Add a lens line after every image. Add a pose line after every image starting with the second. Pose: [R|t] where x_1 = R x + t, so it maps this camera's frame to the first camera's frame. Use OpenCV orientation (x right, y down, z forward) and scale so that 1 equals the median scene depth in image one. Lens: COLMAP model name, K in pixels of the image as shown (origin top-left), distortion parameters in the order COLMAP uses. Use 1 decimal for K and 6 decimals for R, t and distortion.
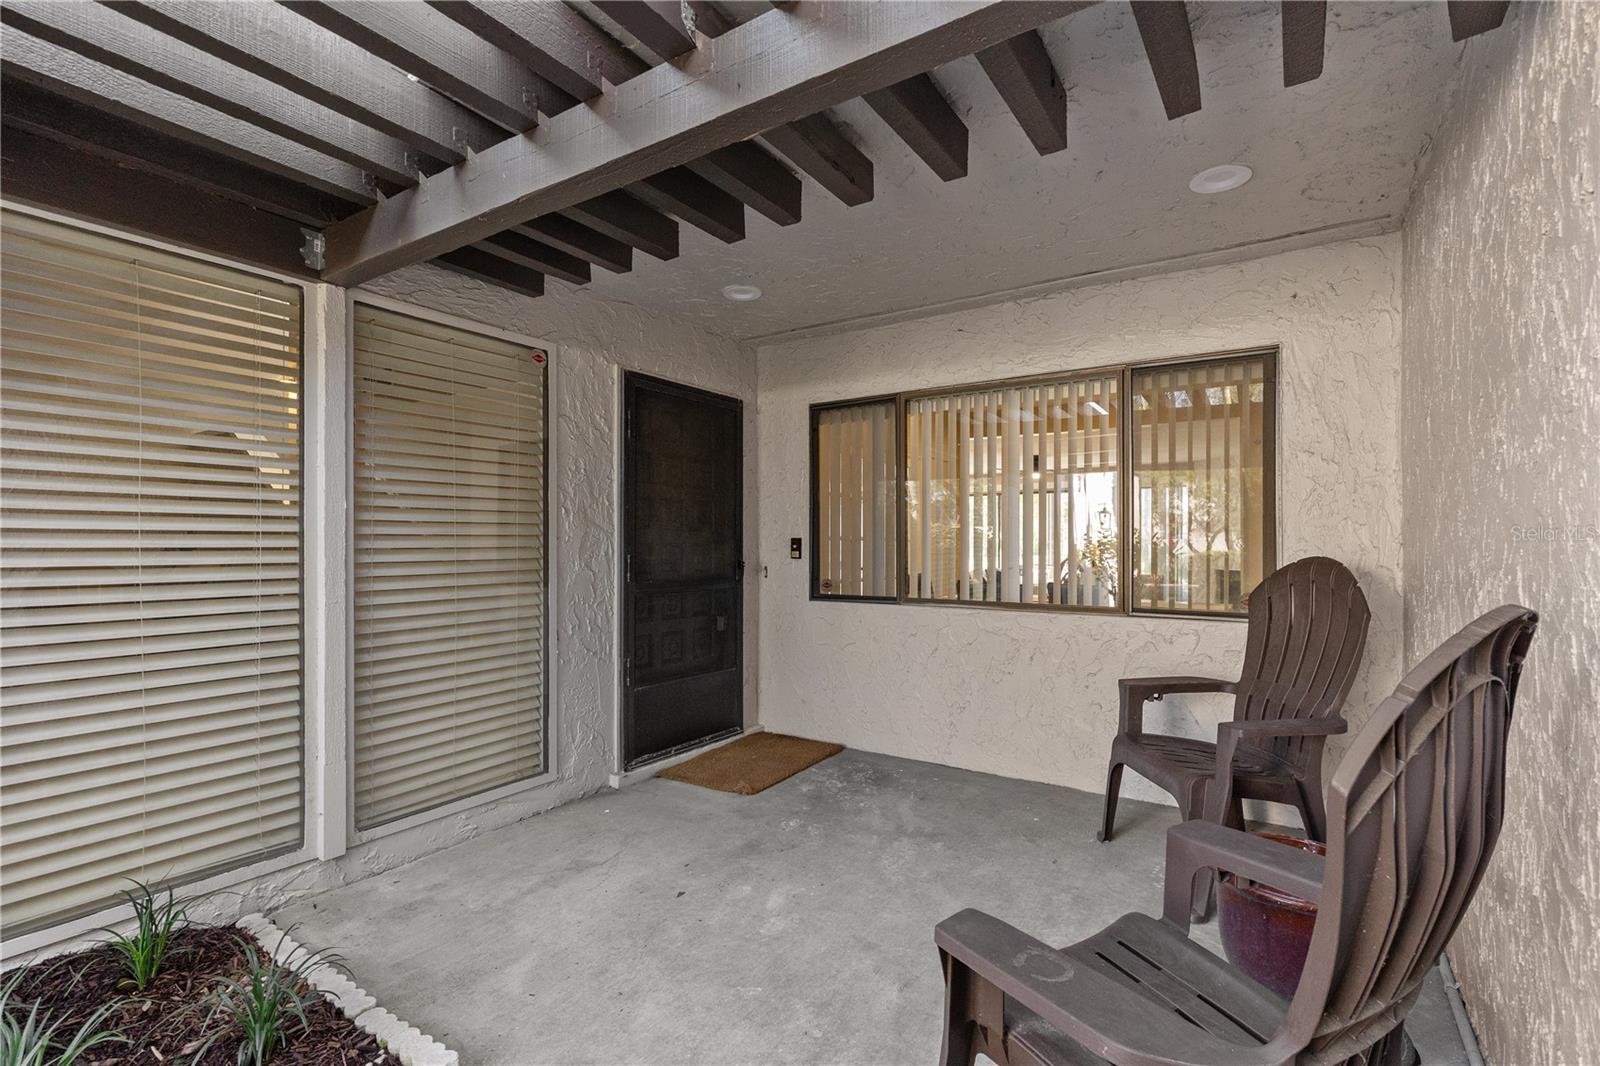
lens RADIAL K [[722.3, 0, 802.4], [0, 722.3, 539.0], [0, 0, 1]] dist [0.007811, -0.000697]
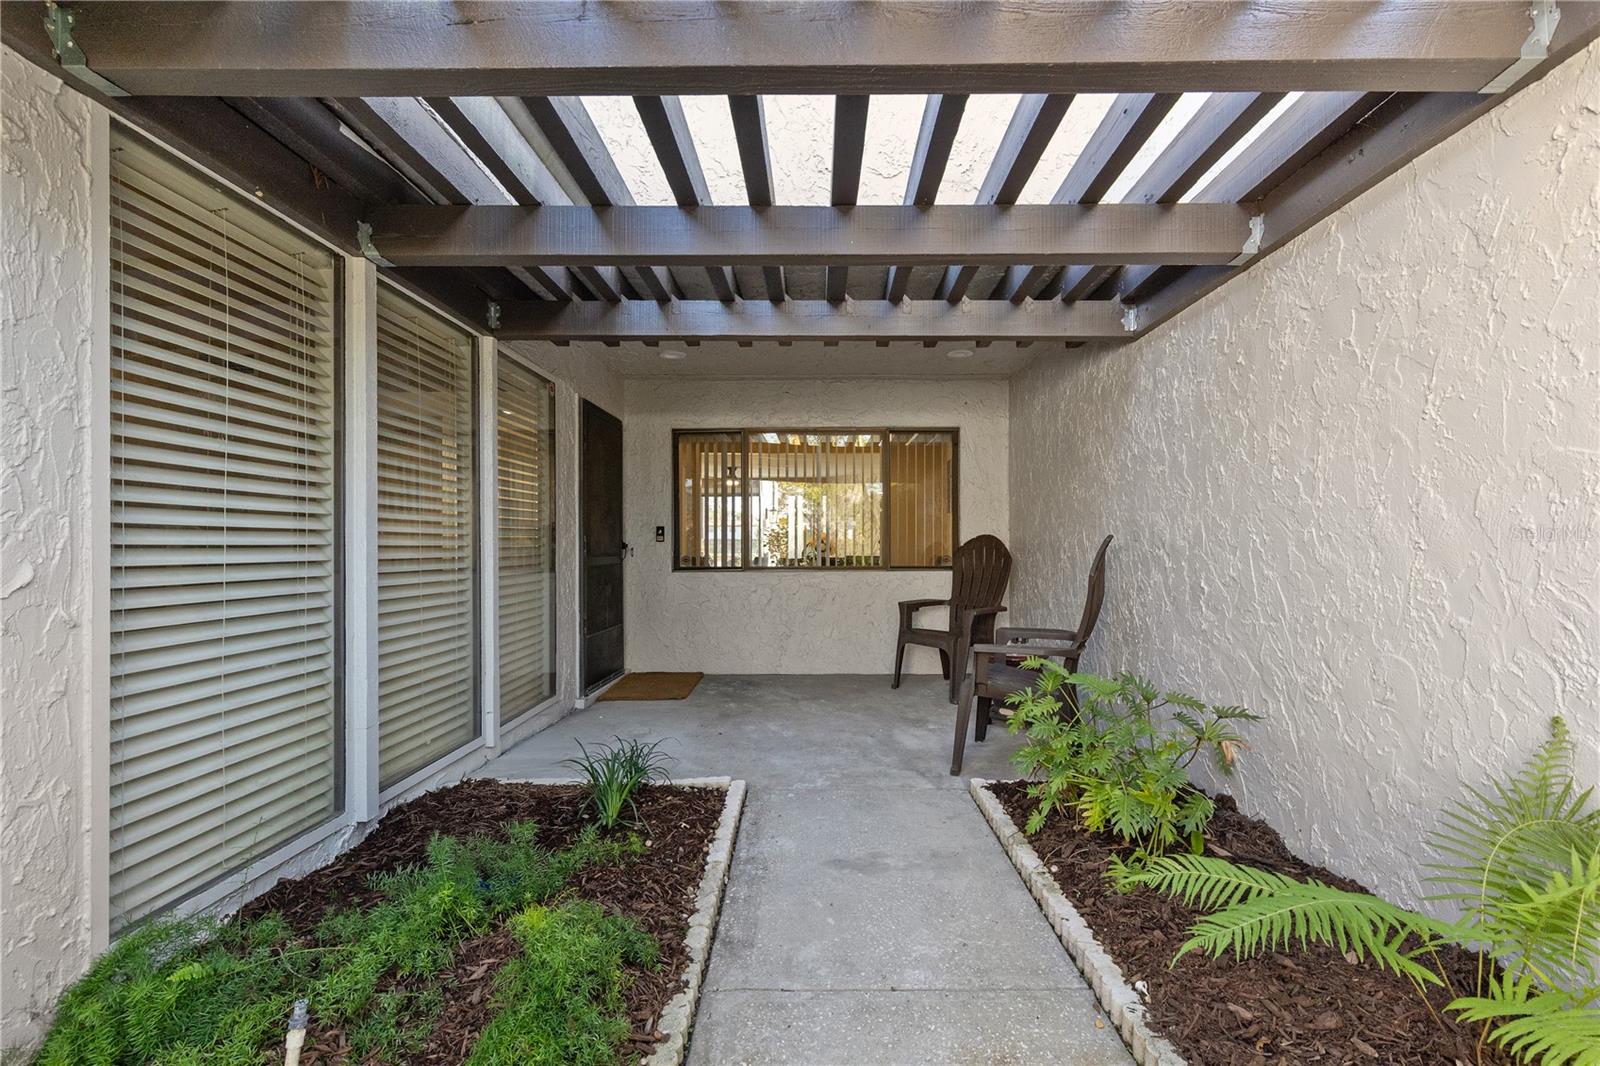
lens RADIAL K [[722.3, 0, 802.8], [0, 722.3, 535.3], [0, 0, 1]] dist [0.007811, -0.000697]
pose [[0.850409, 0.003936, 0.526108, -0.616082], [-0.001302, 0.999985, -0.005377, 0.028174], [-0.526121, 0.003887, 0.850401, -0.362739]]
